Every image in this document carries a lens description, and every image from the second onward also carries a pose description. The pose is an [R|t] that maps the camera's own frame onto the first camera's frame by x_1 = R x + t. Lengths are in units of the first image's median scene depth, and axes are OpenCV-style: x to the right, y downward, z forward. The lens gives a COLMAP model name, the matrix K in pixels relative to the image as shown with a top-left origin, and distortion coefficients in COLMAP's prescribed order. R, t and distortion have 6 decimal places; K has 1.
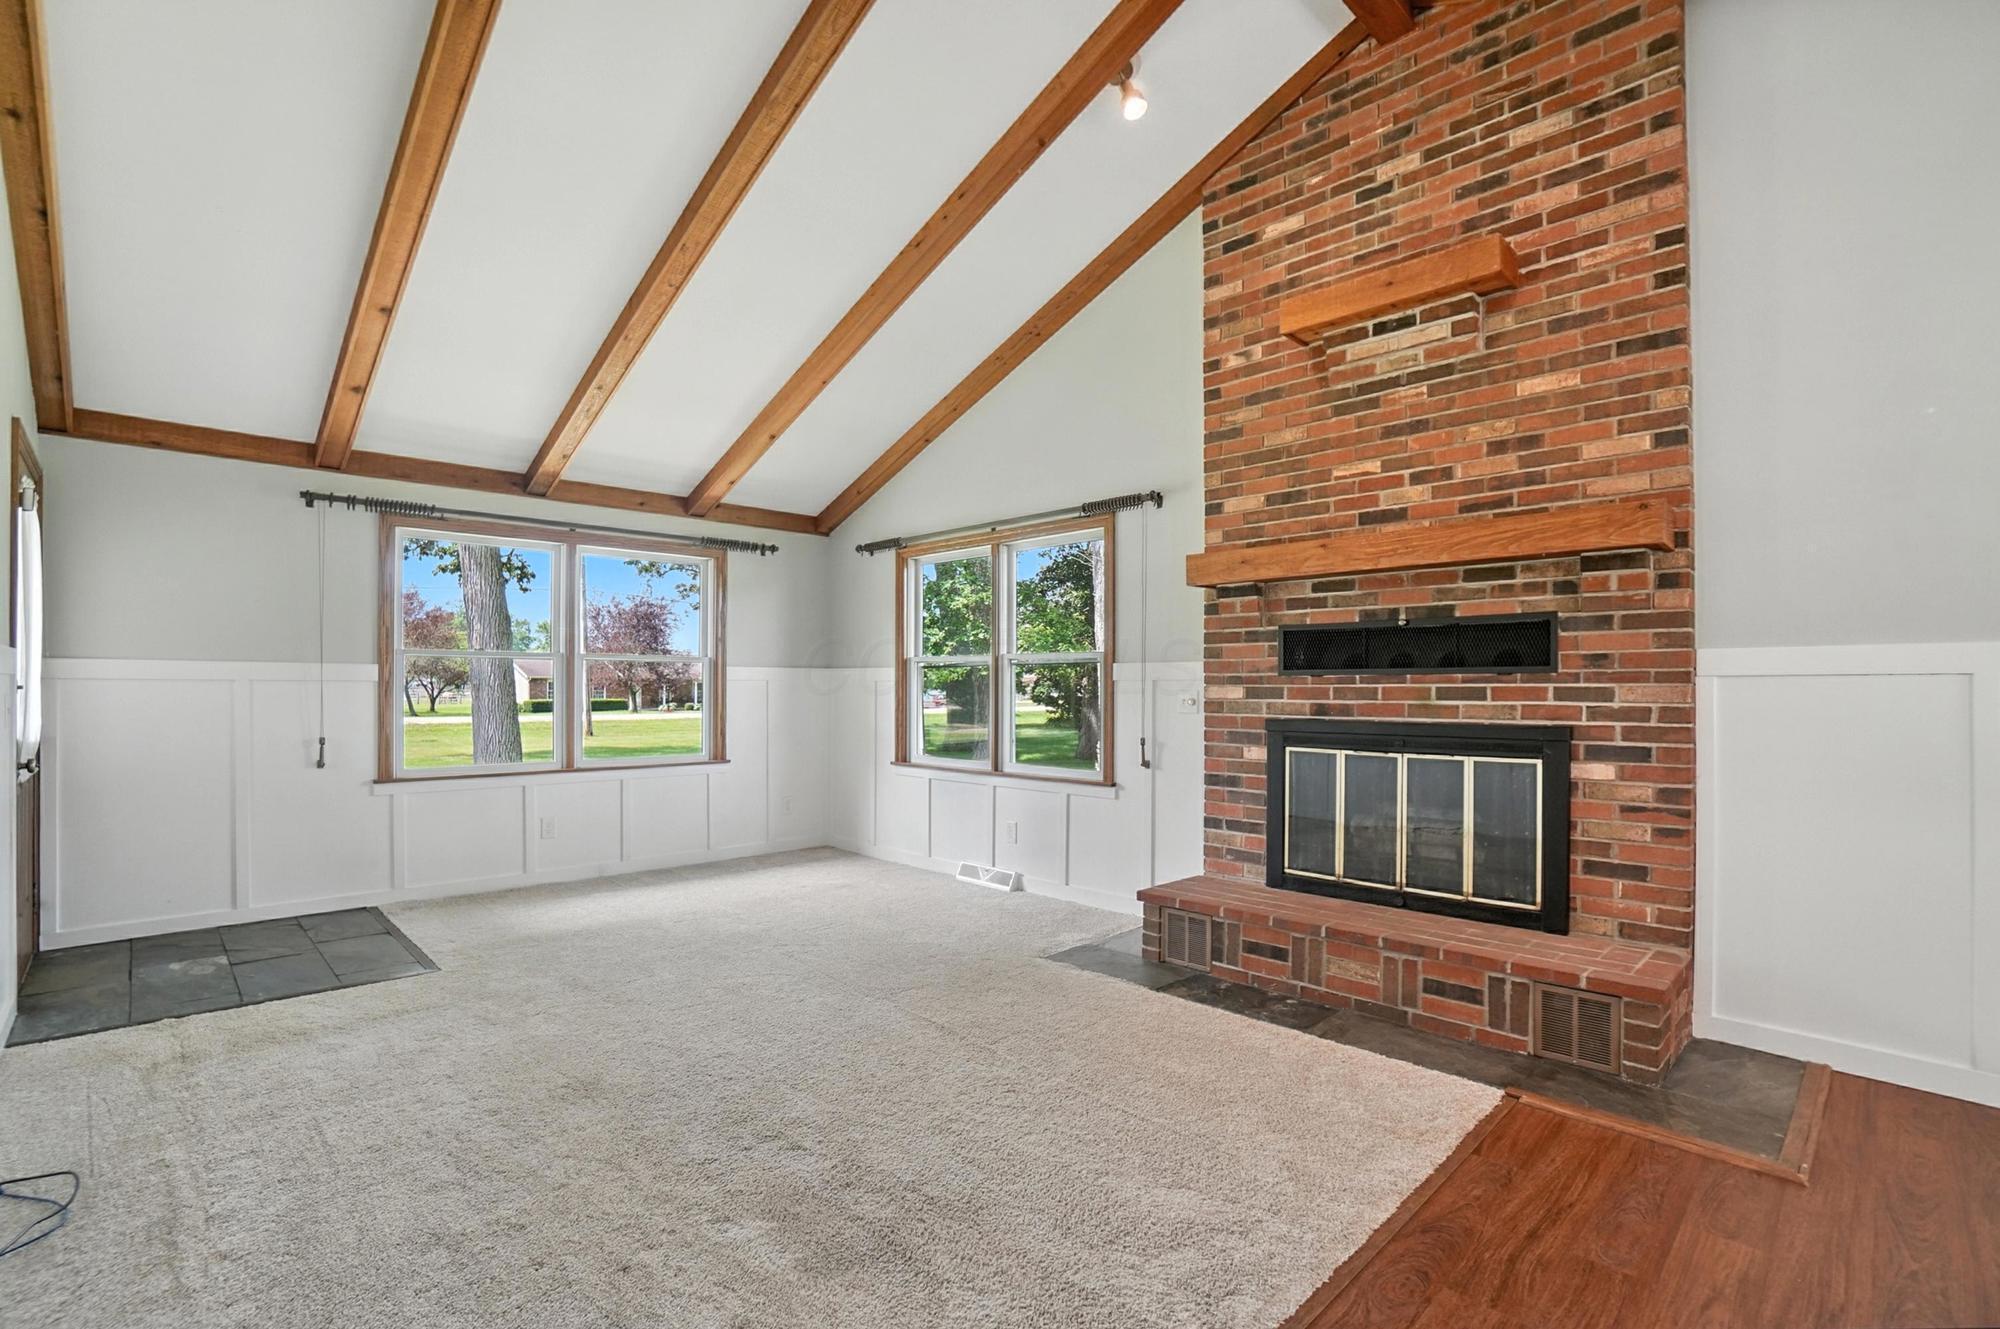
lens RADIAL K [[895.9, 0, 981.6], [0, 895.9, 681.4], [0, 0, 1]] dist [-0.063941, 0.021097]
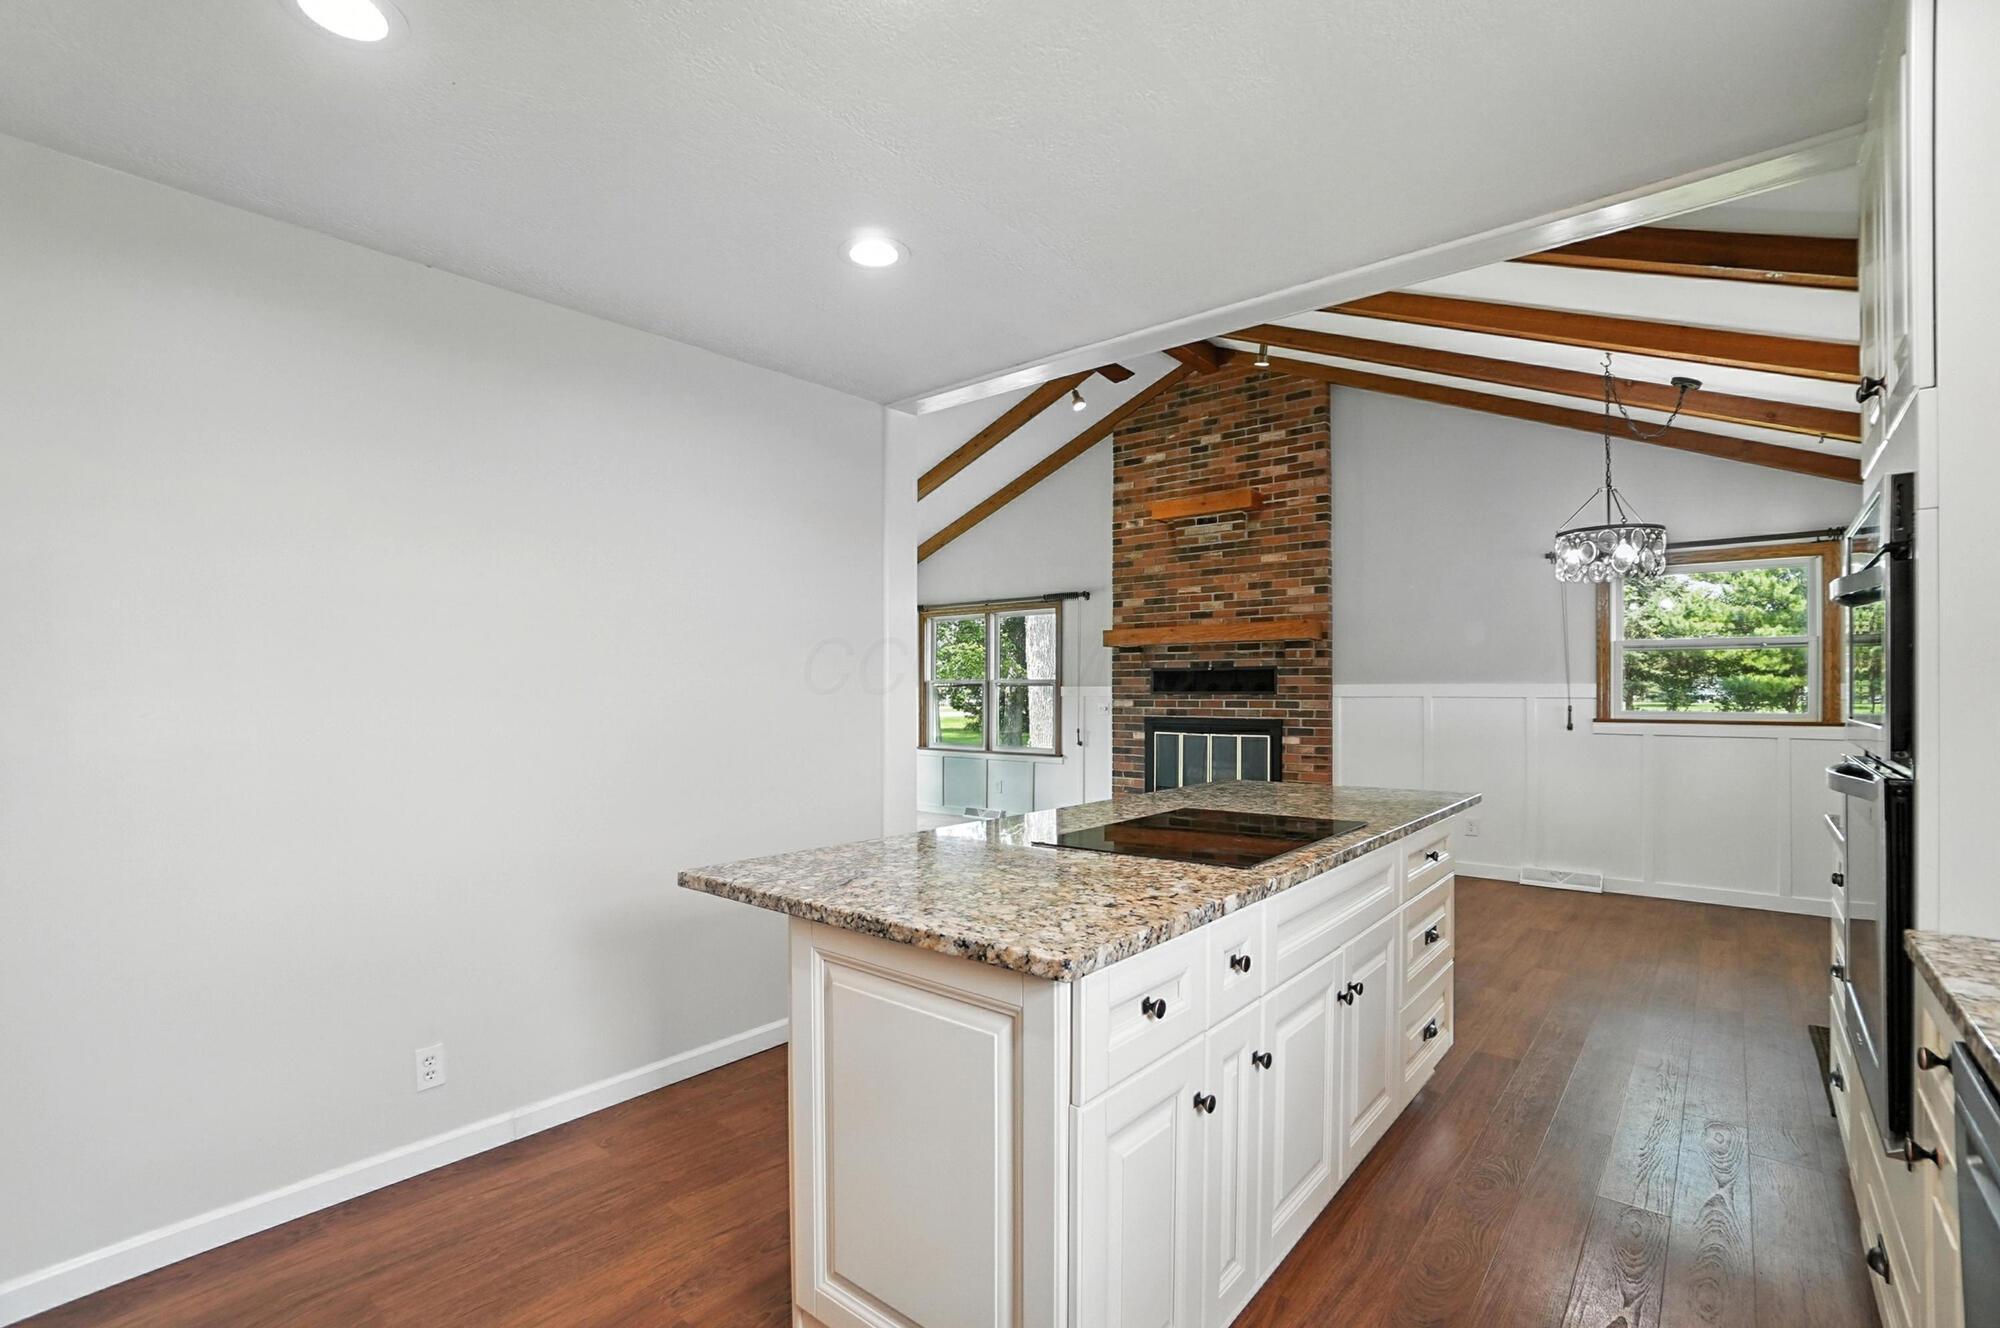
lens RADIAL K [[895.9, 0, 981.6], [0, 895.9, 680.9], [0, 0, 1]] dist [-0.063941, 0.021097]
pose [[0.994230, 0.003104, 0.107224, -0.248269], [-0.002264, 0.999966, -0.007955, -0.021044], [-0.107245, 0.007666, 0.994203, -0.924709]]
